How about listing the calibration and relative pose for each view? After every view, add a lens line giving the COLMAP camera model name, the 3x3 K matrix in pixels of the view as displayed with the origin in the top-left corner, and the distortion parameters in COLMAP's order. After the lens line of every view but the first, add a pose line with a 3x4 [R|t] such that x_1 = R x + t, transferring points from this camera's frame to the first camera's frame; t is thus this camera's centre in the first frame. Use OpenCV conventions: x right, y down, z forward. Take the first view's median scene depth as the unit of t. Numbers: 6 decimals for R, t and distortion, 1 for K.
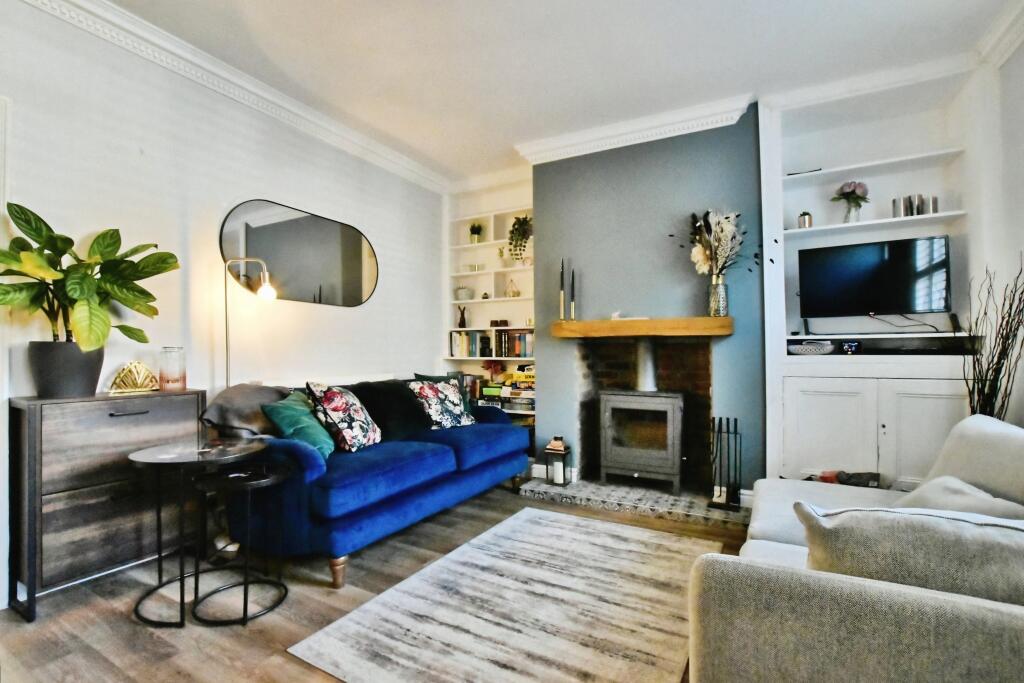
lens RADIAL K [[465.8, 0, 510.5], [0, 465.8, 343.3], [0, 0, 1]] dist [-0.027899, 0.003322]
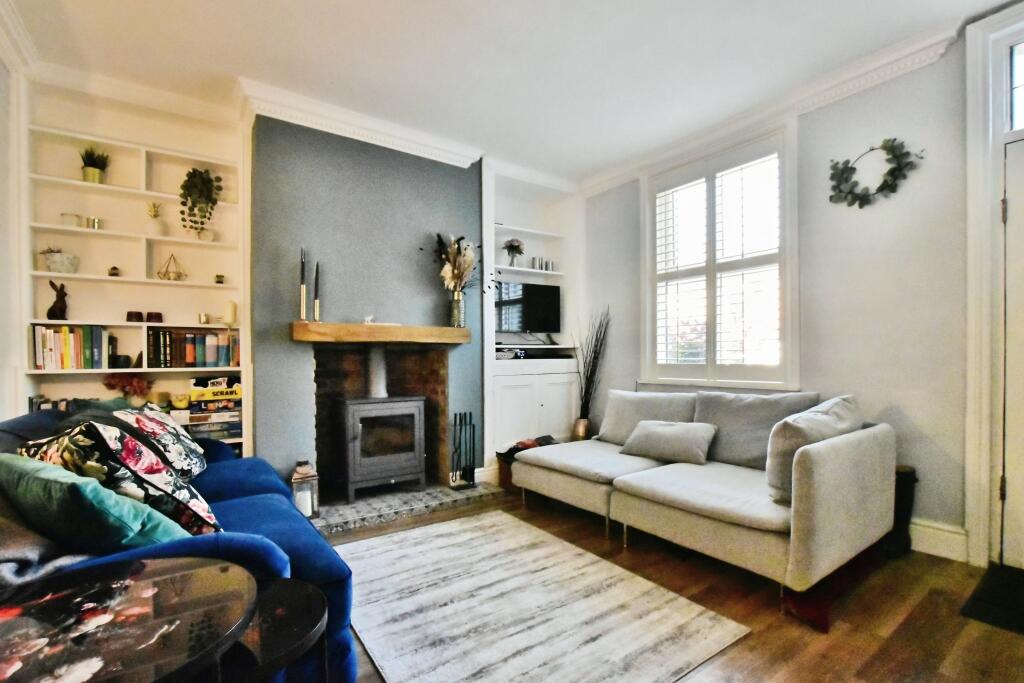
lens RADIAL K [[465.8, 0, 517.1], [0, 465.8, 357.7], [0, 0, 1]] dist [-0.027899, 0.003322]
pose [[0.426457, -0.001721, 0.904506, -0.548776], [-0.005914, 0.999972, 0.004691, 0.012733], [-0.904488, -0.007349, 0.426435, 0.353437]]
